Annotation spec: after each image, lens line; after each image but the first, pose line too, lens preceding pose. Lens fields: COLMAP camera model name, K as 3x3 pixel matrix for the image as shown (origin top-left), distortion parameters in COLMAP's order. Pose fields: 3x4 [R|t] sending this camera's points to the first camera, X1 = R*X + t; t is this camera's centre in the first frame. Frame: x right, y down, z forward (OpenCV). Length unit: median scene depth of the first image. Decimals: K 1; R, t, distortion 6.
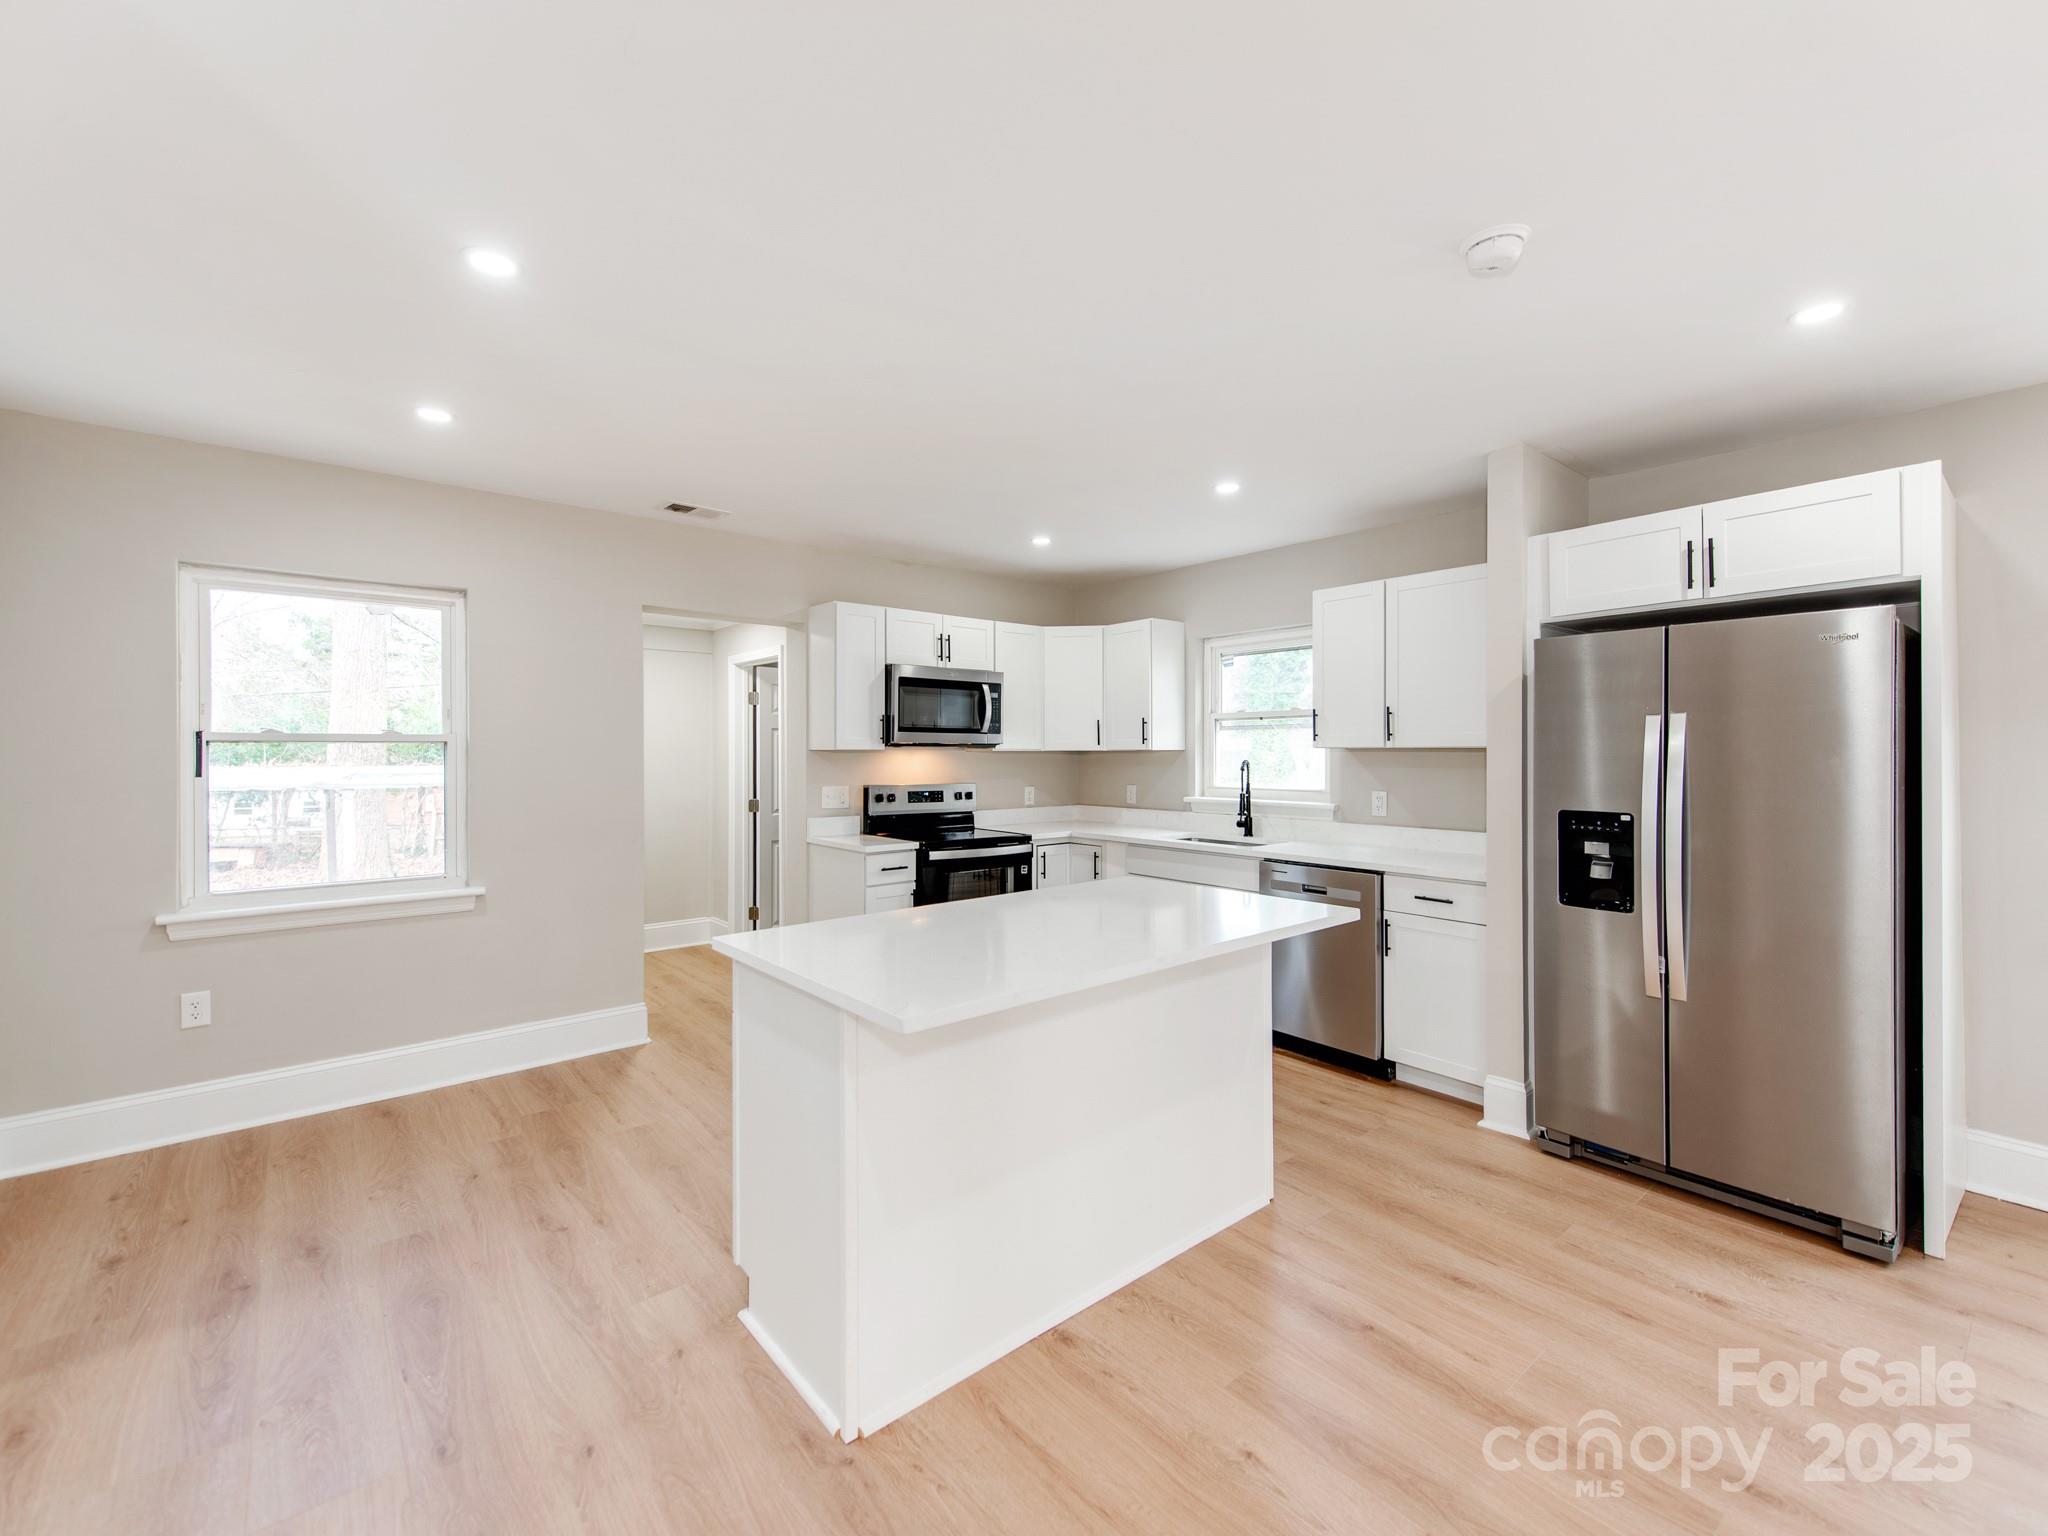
lens RADIAL K [[866.2, 0, 1033.8], [0, 866.2, 762.0], [0, 0, 1]] dist [0.020943, -0.000344]
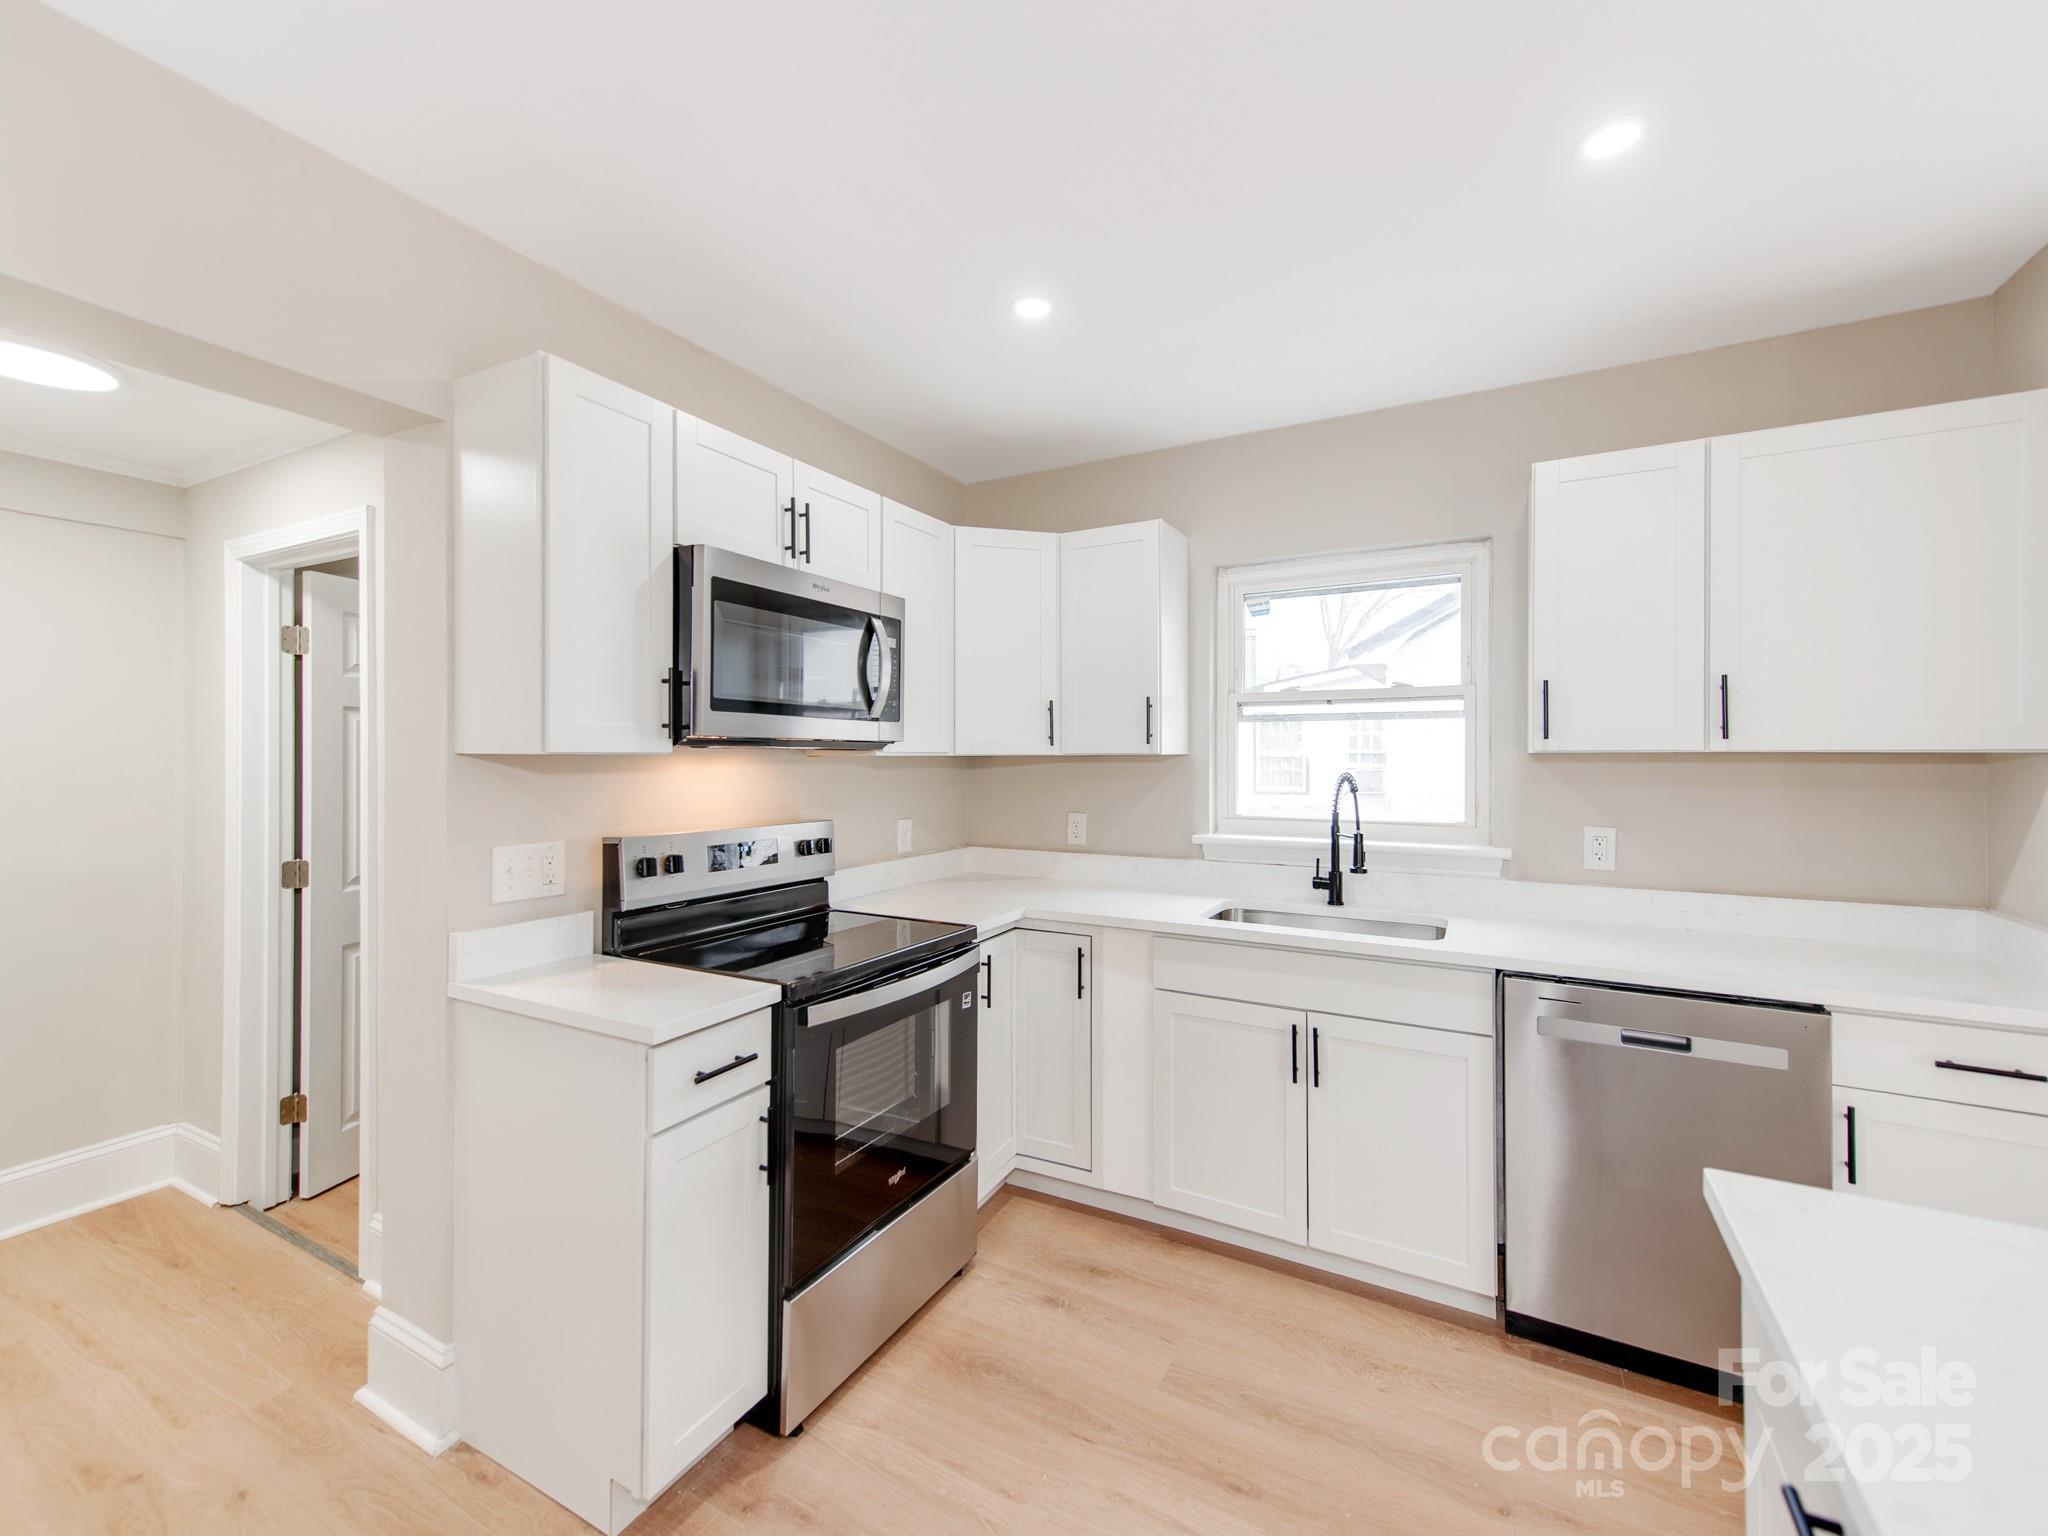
lens RADIAL K [[866.2, 0, 1007.9], [0, 866.2, 754.5], [0, 0, 1]] dist [0.020943, -0.000344]
pose [[0.940010, 0.001700, 0.341142, -0.151898], [0.002347, 0.999932, -0.011449, -0.007994], [-0.341138, 0.011563, 0.939942, 0.521404]]
